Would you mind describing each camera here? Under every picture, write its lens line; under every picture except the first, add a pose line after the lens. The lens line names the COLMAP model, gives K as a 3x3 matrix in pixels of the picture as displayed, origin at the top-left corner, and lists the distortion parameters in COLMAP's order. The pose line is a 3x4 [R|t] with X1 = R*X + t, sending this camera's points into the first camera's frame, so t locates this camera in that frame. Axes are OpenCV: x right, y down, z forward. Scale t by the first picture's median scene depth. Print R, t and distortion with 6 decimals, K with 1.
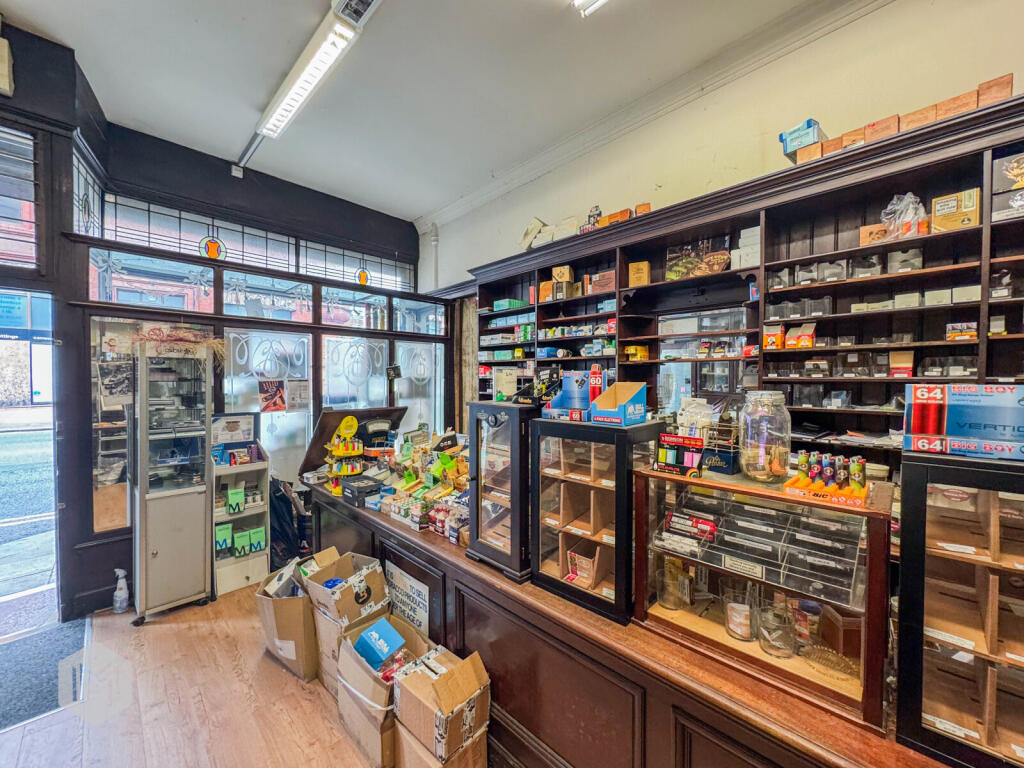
lens RADIAL K [[418.4, 0, 514.0], [0, 418.4, 382.0], [0, 0, 1]] dist [0.001792, 0.000132]
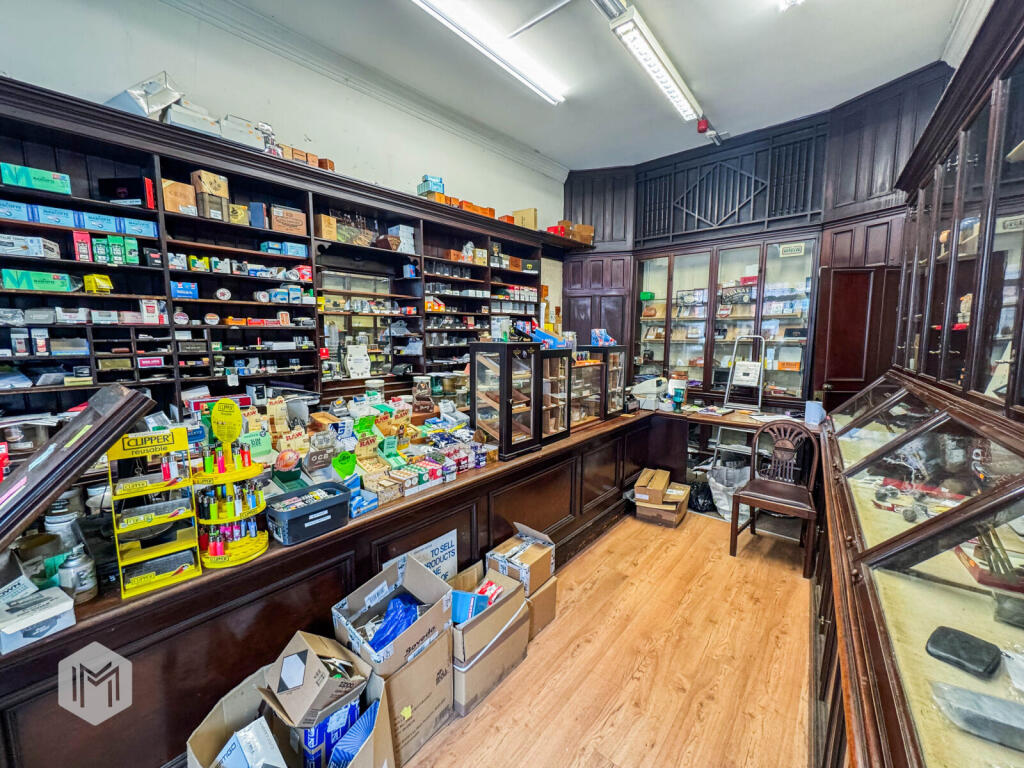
lens RADIAL K [[418.4, 0, 512.9], [0, 418.4, 381.9], [0, 0, 1]] dist [0.001792, 0.000132]
pose [[-0.096883, -0.111564, 0.989023, -0.773865], [0.016021, 0.993394, 0.113627, 0.011616], [-0.995167, 0.026853, -0.094456, 0.616592]]
